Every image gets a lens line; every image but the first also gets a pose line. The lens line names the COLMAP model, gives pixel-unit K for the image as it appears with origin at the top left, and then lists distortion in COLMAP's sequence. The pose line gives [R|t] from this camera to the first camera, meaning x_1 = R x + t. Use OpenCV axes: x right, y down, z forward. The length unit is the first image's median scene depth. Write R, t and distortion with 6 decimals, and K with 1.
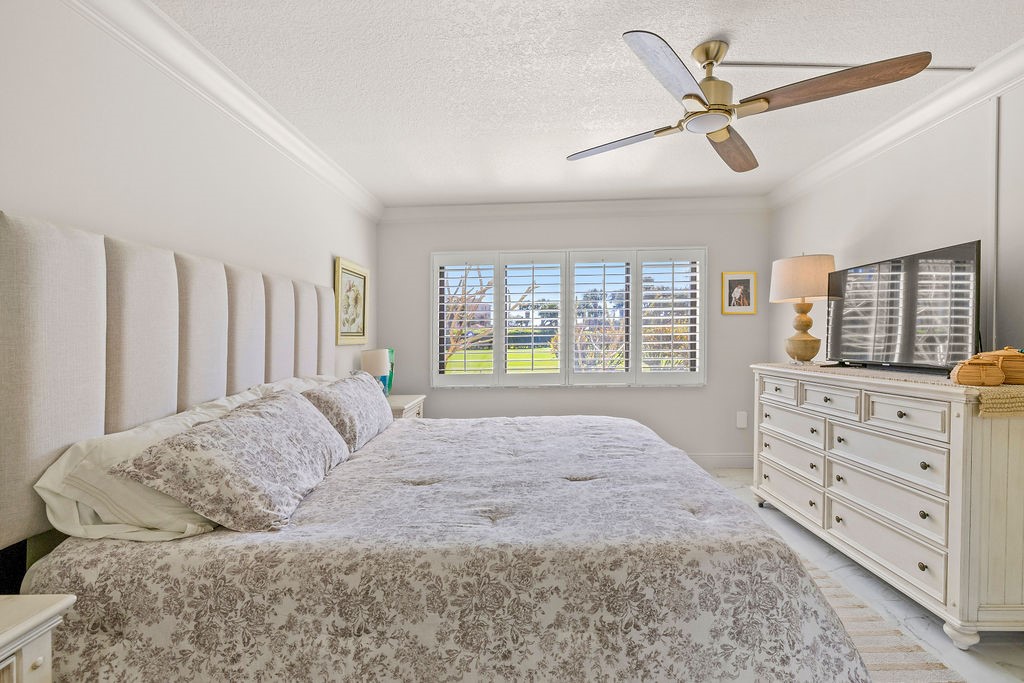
lens RADIAL K [[430.2, 0, 515.0], [0, 430.2, 335.3], [0, 0, 1]] dist [0.000034, -0.000780]
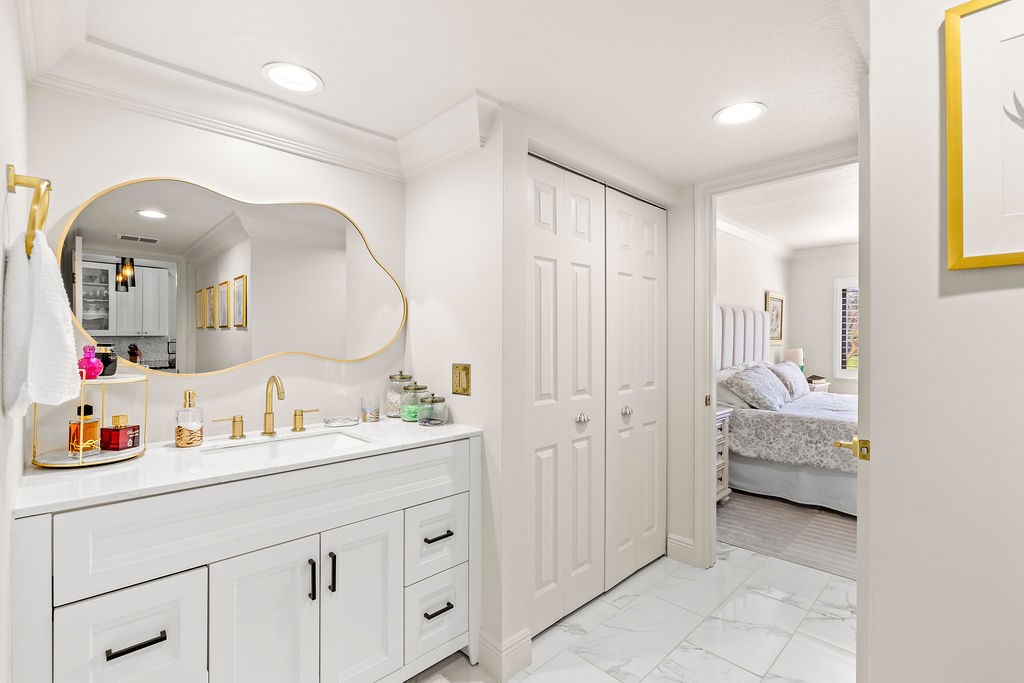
lens RADIAL K [[468.1, 0, 511.3], [0, 468.1, 330.8], [0, 0, 1]] dist [-0.002066, -0.000090]
pose [[0.717336, 0.002781, -0.696722, 0.303374], [-0.011981, 0.999893, -0.008345, -0.013872], [0.696624, 0.014333, 0.717293, -2.294611]]
